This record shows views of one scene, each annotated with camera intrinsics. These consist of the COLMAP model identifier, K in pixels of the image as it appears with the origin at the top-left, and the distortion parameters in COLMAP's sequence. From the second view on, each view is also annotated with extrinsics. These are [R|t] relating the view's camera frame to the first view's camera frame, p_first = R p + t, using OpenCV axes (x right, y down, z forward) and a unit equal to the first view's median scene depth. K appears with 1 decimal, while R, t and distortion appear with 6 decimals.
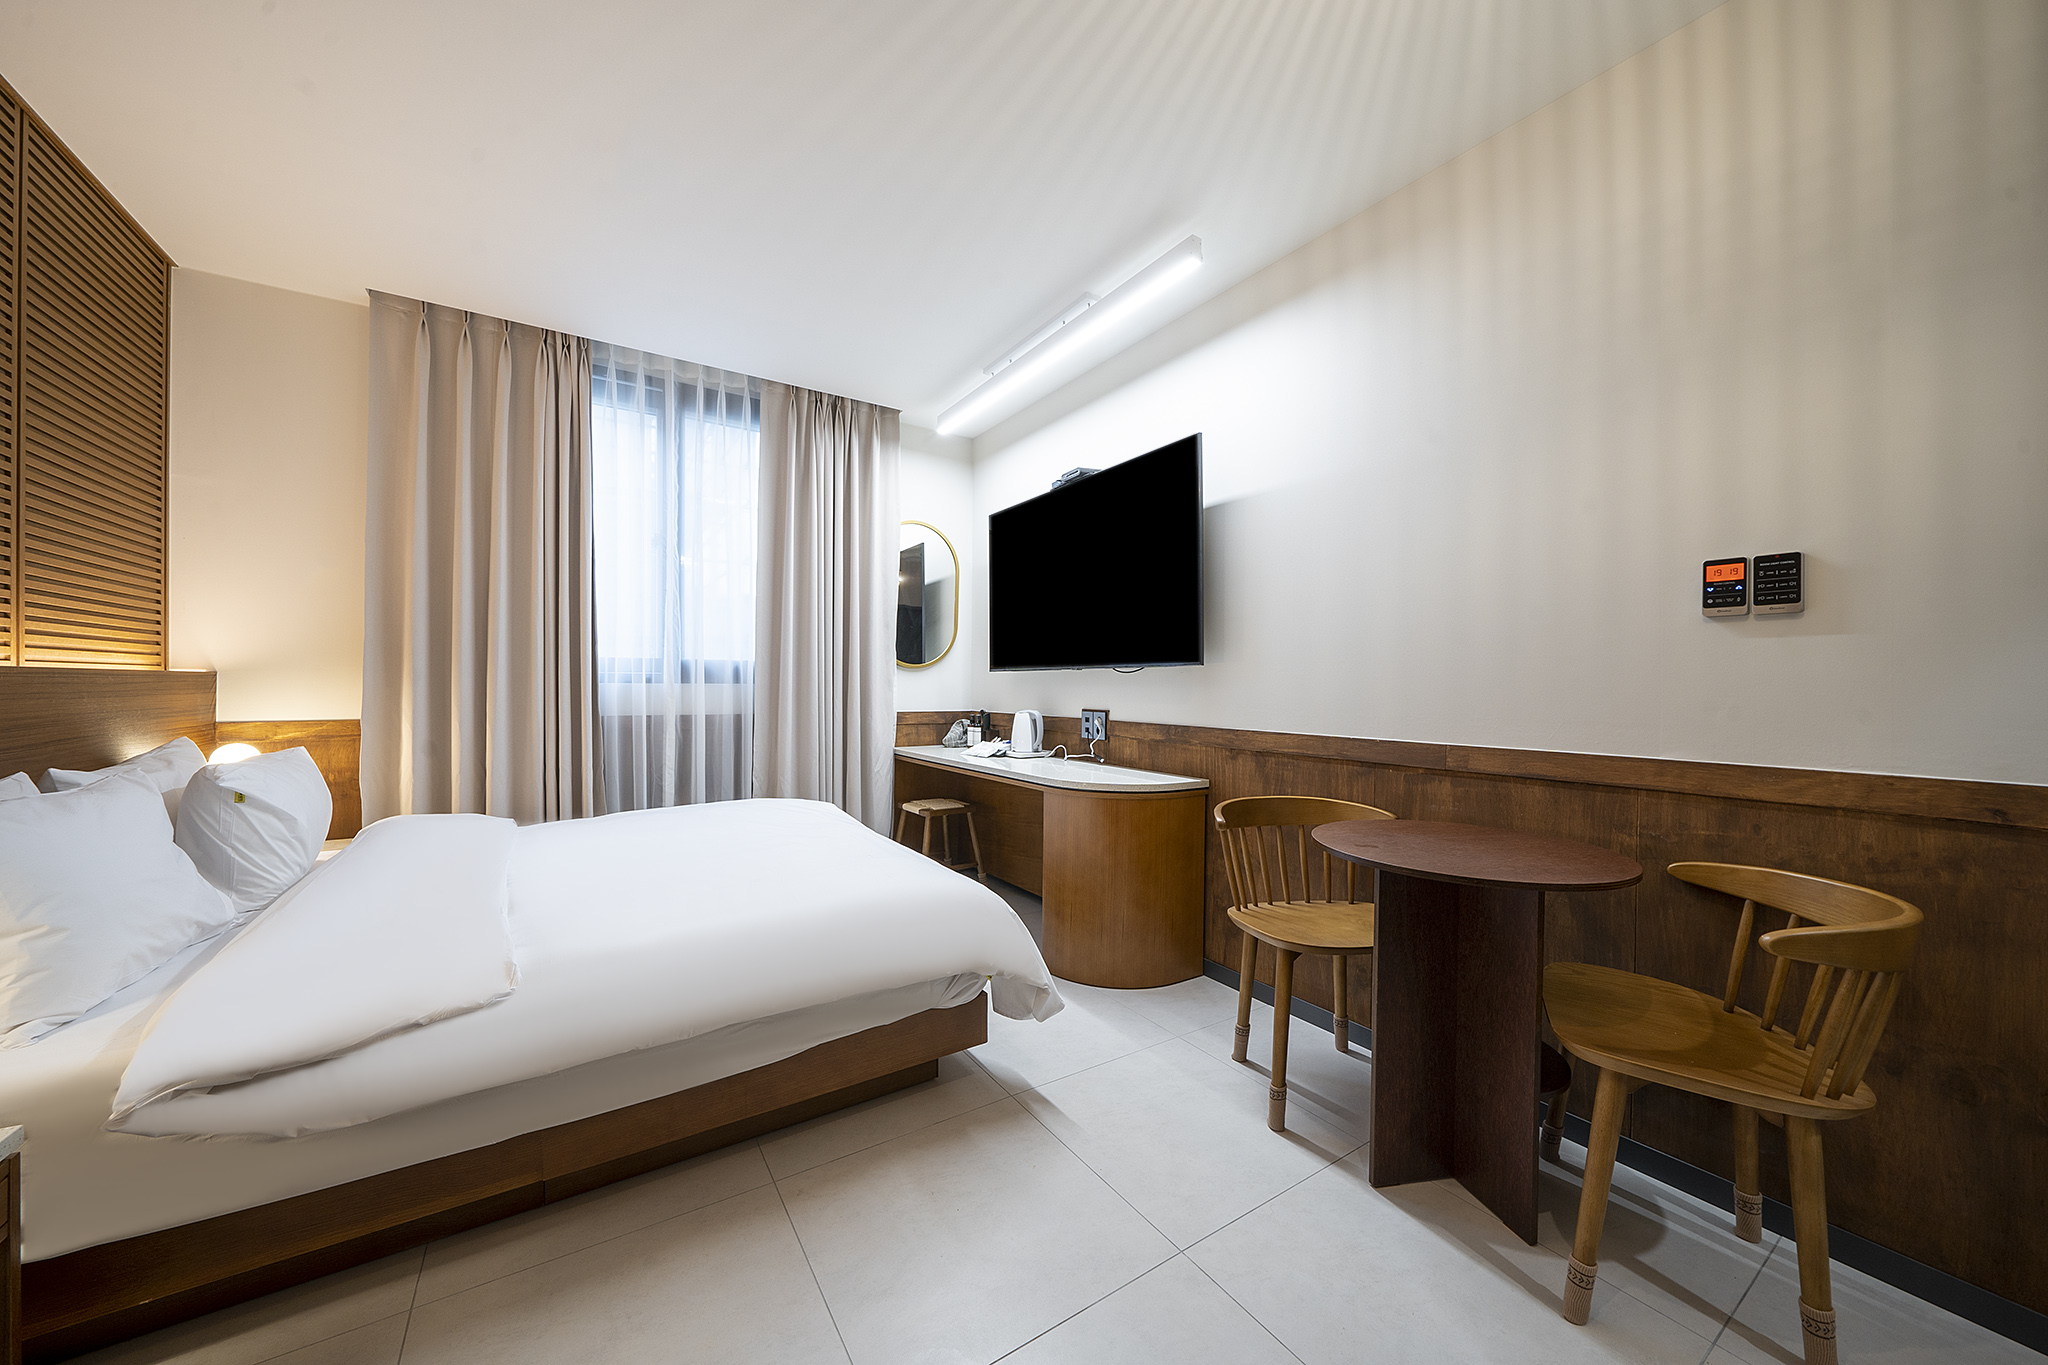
lens RADIAL K [[717.6, 0, 1024.0], [0, 717.6, 682.5], [0, 0, 1]] dist [0.000114, 0.000033]
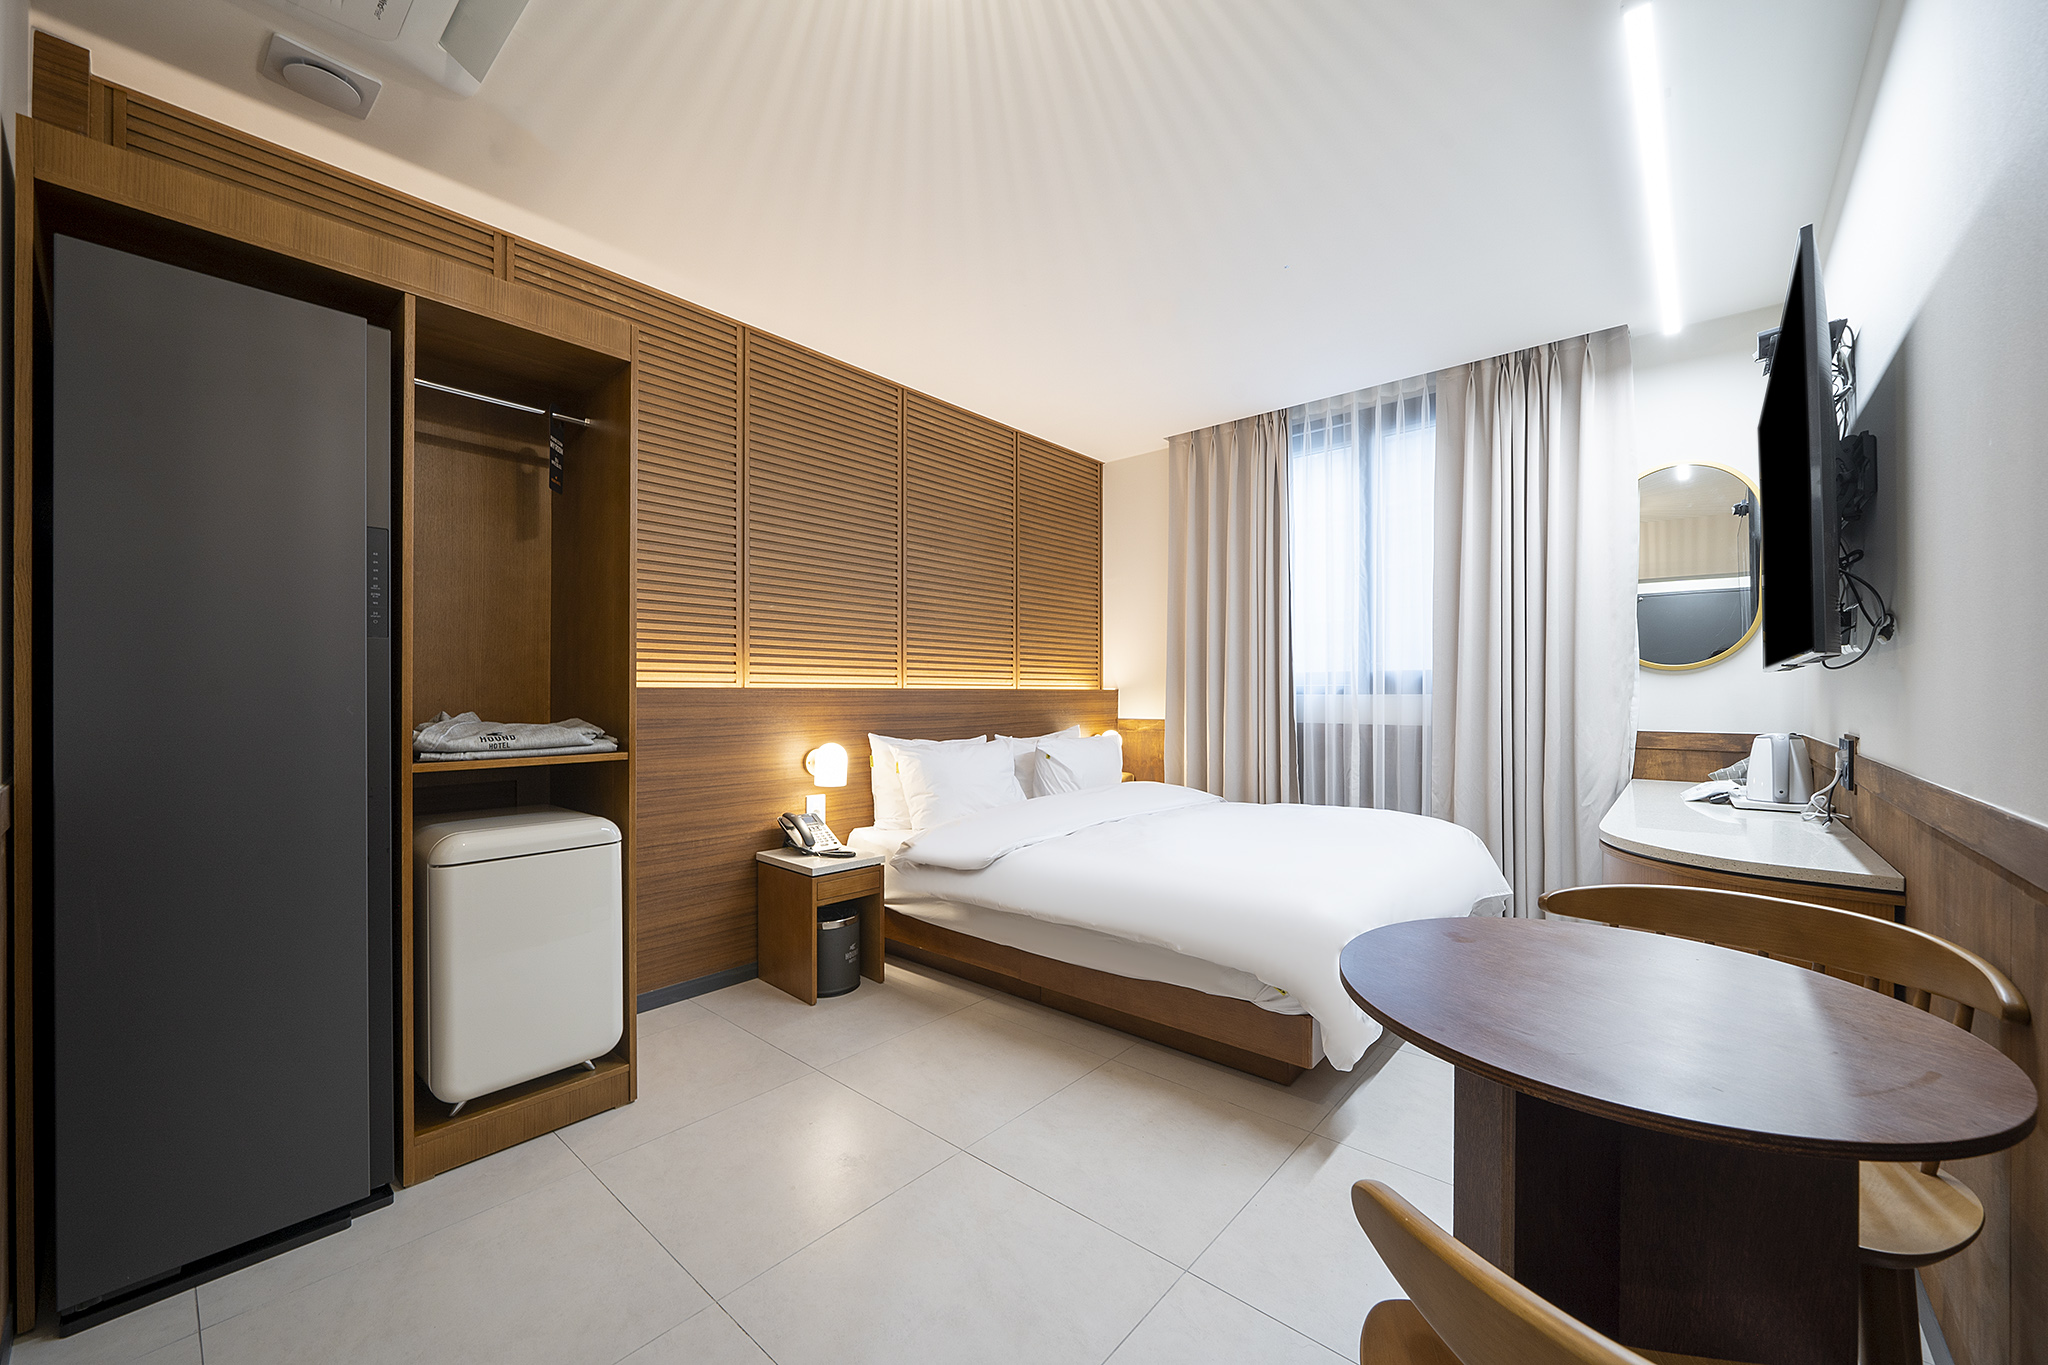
lens RADIAL K [[772.8, 0, 1028.8], [0, 772.8, 698.4], [0, 0, 1]] dist [-0.001902, -0.000114]
pose [[0.283687, -0.002376, -0.958914, 0.498931], [0.005470, 0.999985, -0.000860, 0.005729], [0.958901, -0.005001, 0.283695, 0.215250]]
